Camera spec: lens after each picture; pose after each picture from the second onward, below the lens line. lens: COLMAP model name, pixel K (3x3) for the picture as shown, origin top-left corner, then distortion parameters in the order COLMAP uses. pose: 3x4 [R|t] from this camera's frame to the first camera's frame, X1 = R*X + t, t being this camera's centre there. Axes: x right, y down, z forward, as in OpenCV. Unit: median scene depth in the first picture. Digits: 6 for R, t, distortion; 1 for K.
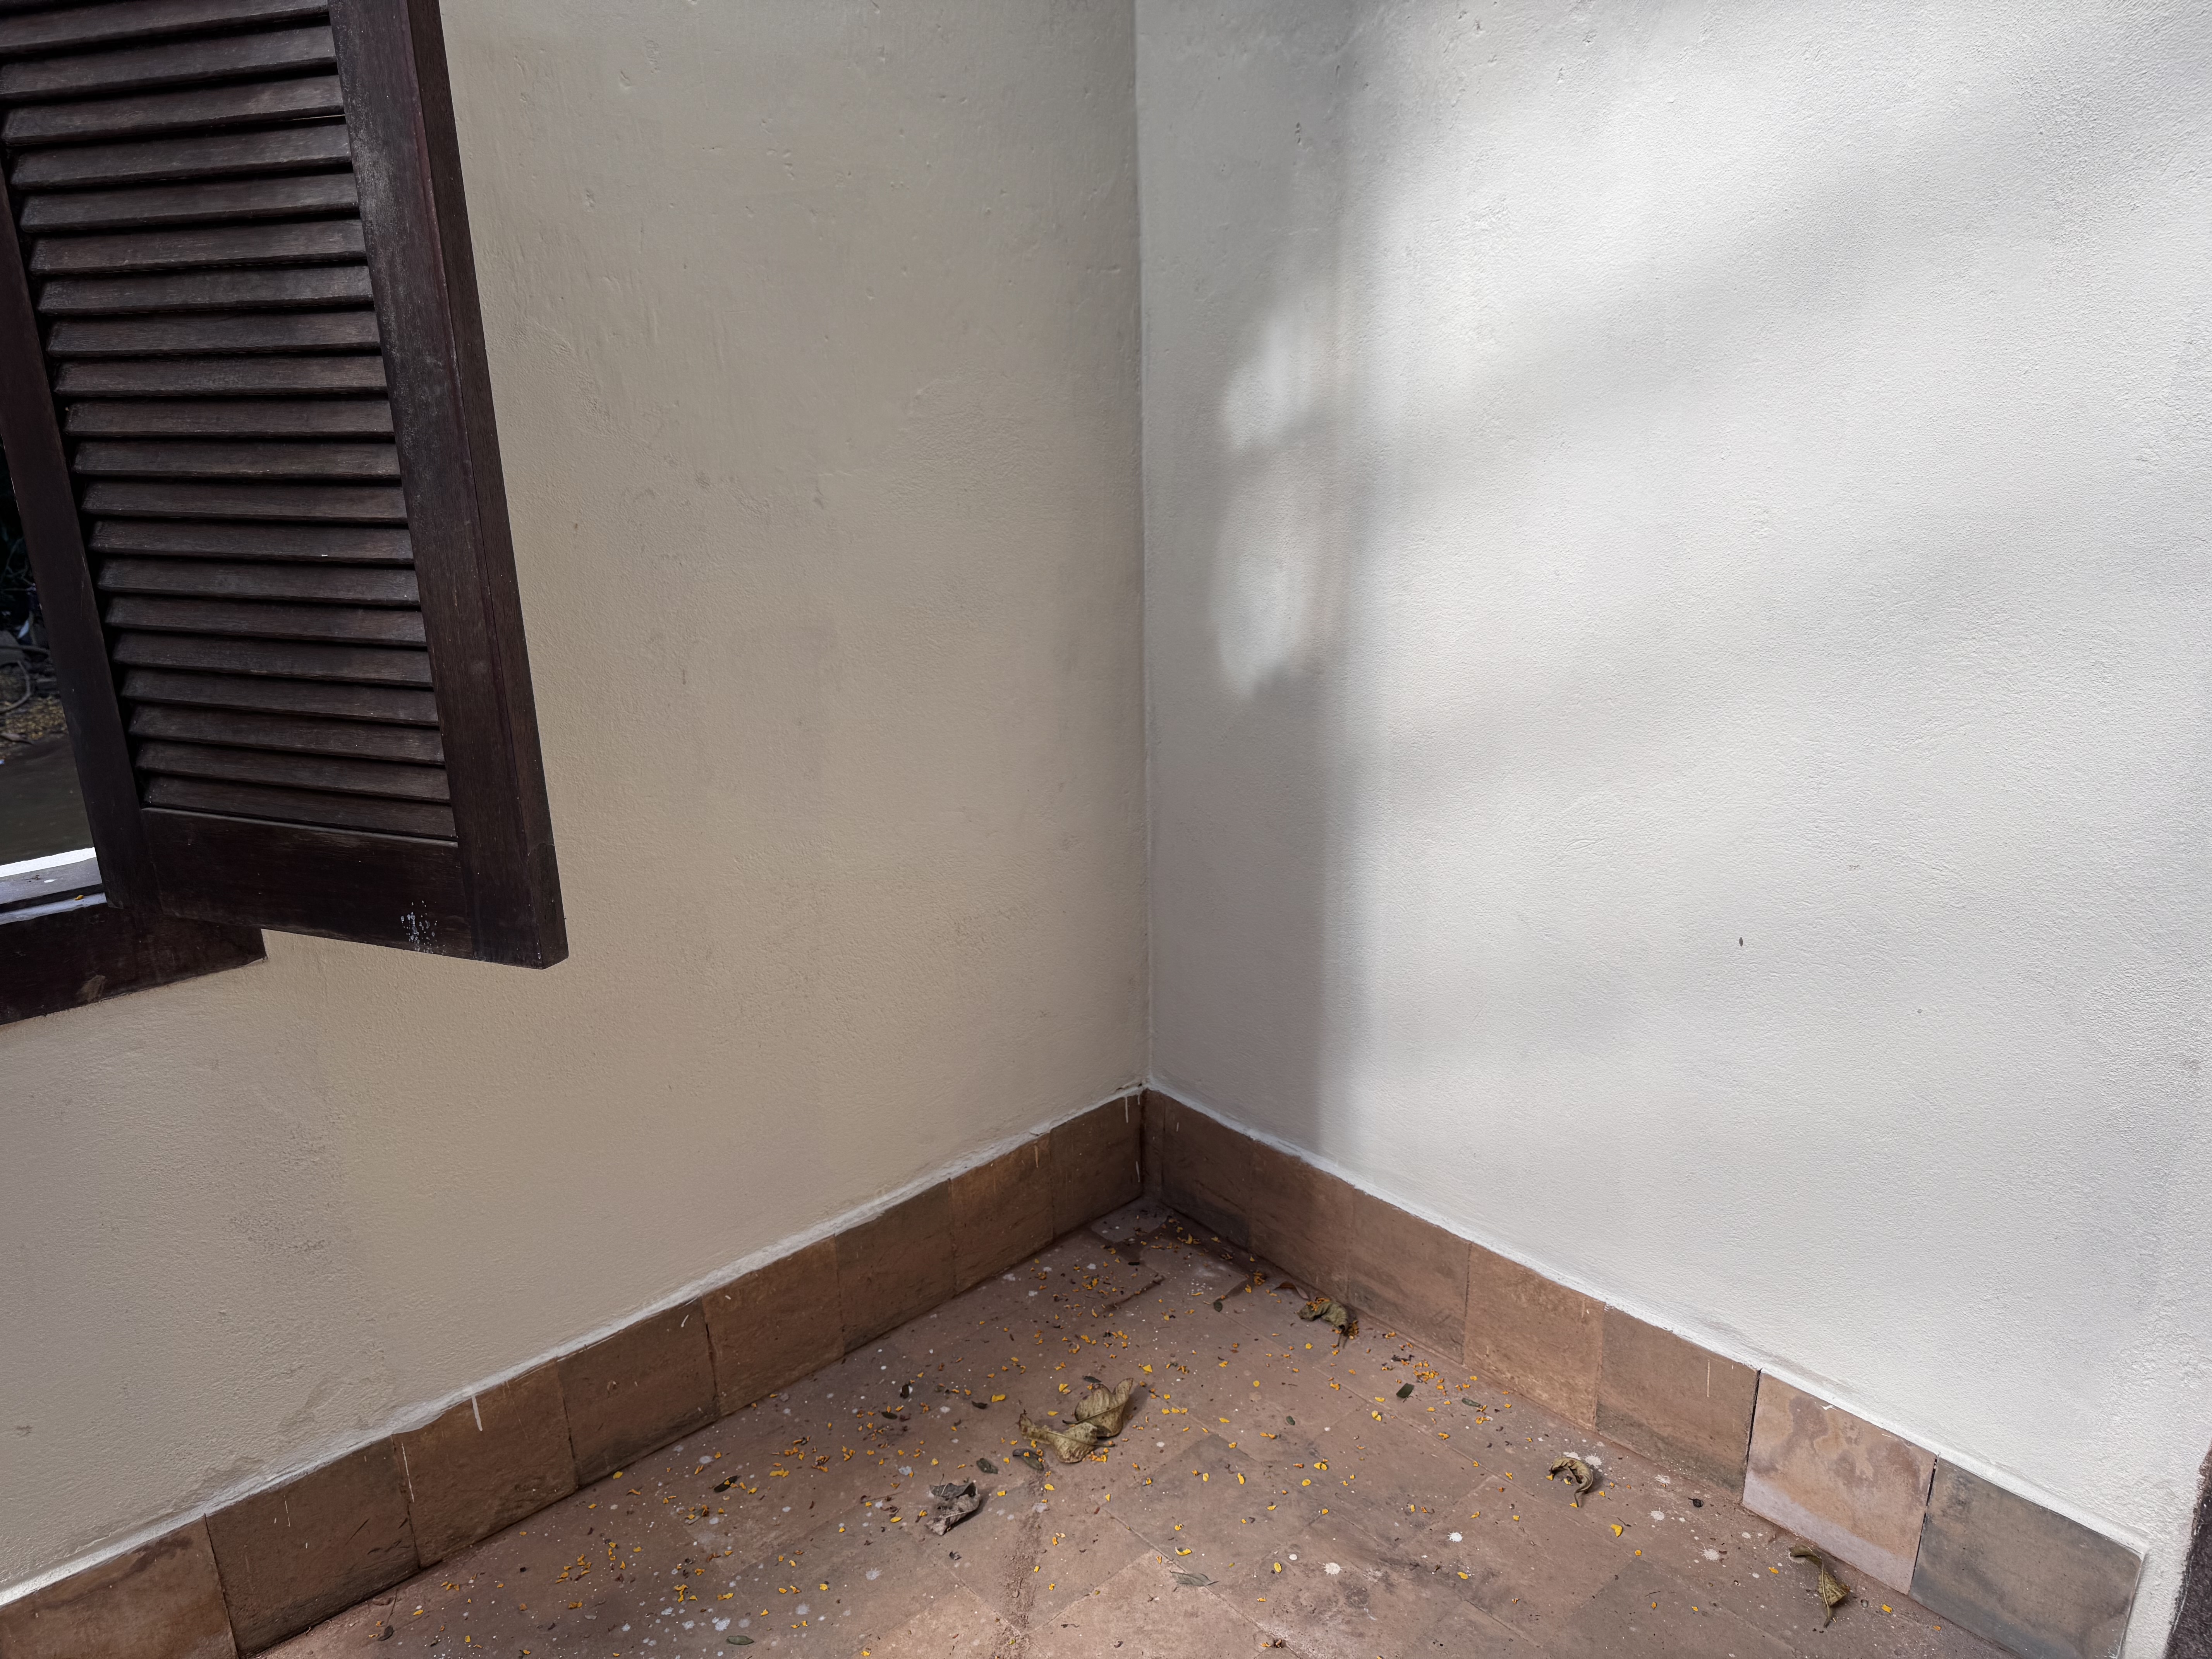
lens RADIAL K [[1546.9, 0, 1121.7], [0, 1546.9, 843.9], [0, 0, 1]] dist [0.050681, -0.058254]
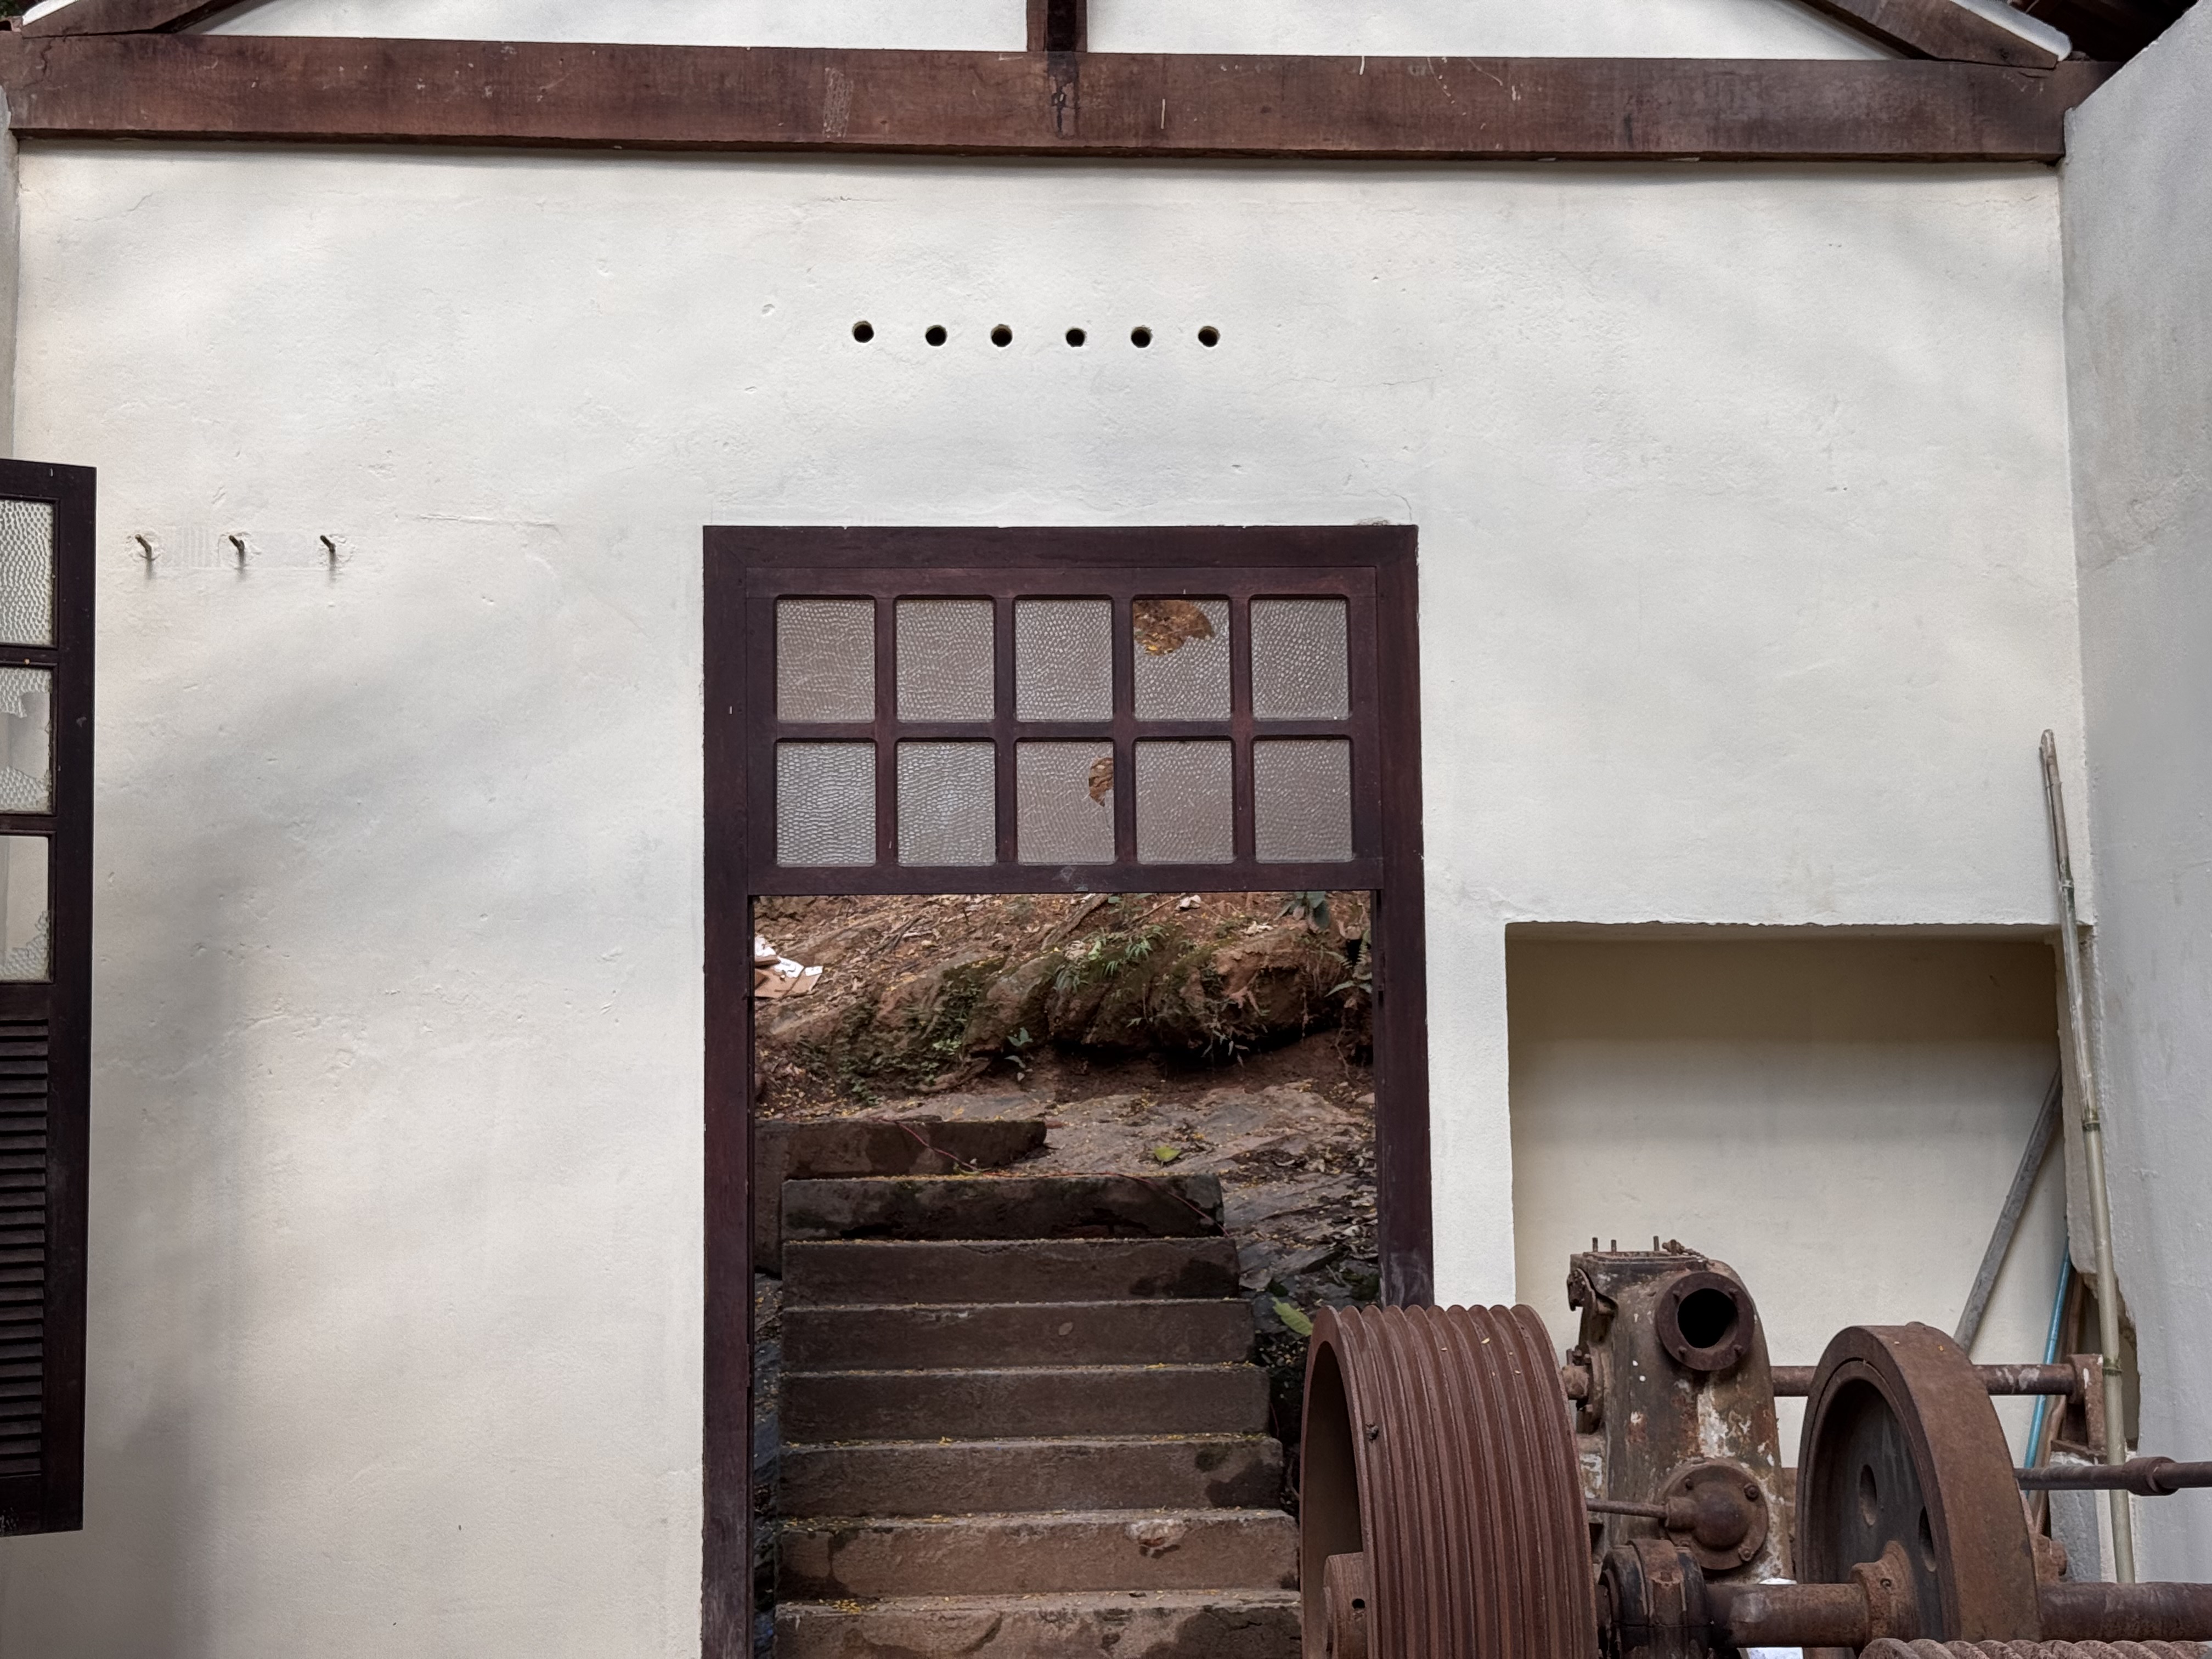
lens RADIAL K [[3101.8, 0, 1099.8], [0, 3101.8, 809.2], [0, 0, 1]] dist [0.072184, 0.000000]
pose [[0.624485, 0.092732, 0.775512, -3.142011], [0.239053, 0.922581, -0.302817, 0.861599], [-0.743553, 0.374493, 0.553970, -2.958819]]
